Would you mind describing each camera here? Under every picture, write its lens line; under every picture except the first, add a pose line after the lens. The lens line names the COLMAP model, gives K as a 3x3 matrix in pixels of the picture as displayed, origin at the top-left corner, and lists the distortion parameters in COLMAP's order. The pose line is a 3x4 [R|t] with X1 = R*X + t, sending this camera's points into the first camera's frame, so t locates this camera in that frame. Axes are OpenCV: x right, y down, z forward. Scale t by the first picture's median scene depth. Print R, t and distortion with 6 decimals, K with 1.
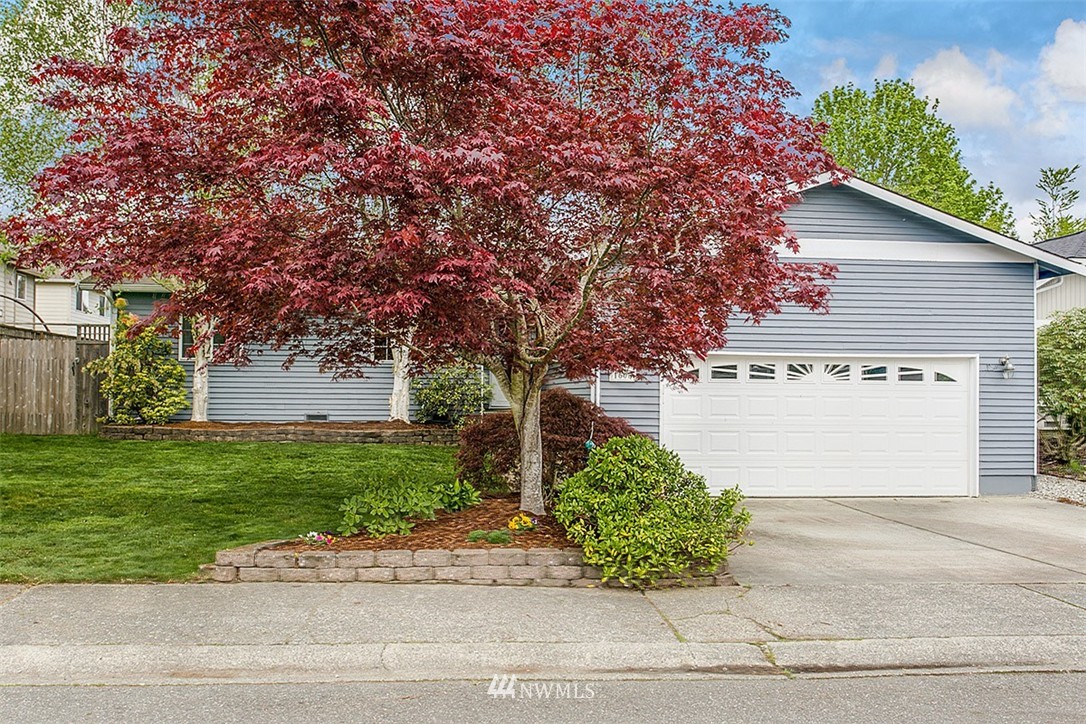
lens RADIAL K [[991.9, 0, 543.0], [0, 991.9, 362.0], [0, 0, 1]] dist [-0.008602, -0.005826]
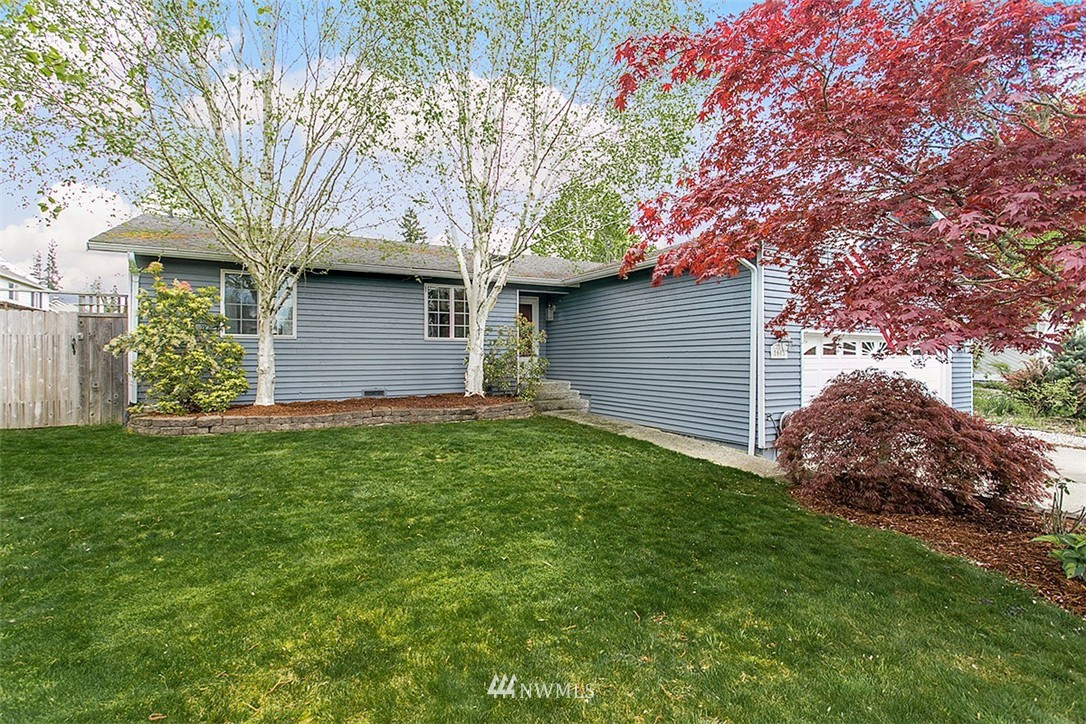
lens RADIAL K [[542.4, 0, 542.1], [0, 542.4, 358.1], [0, 0, 1]] dist [-0.002221, 0.000678]
pose [[0.921656, -0.011194, 0.387848, -0.290029], [-0.003237, 0.999327, 0.036532, -0.000997], [-0.387996, -0.034926, 0.920999, 0.431572]]
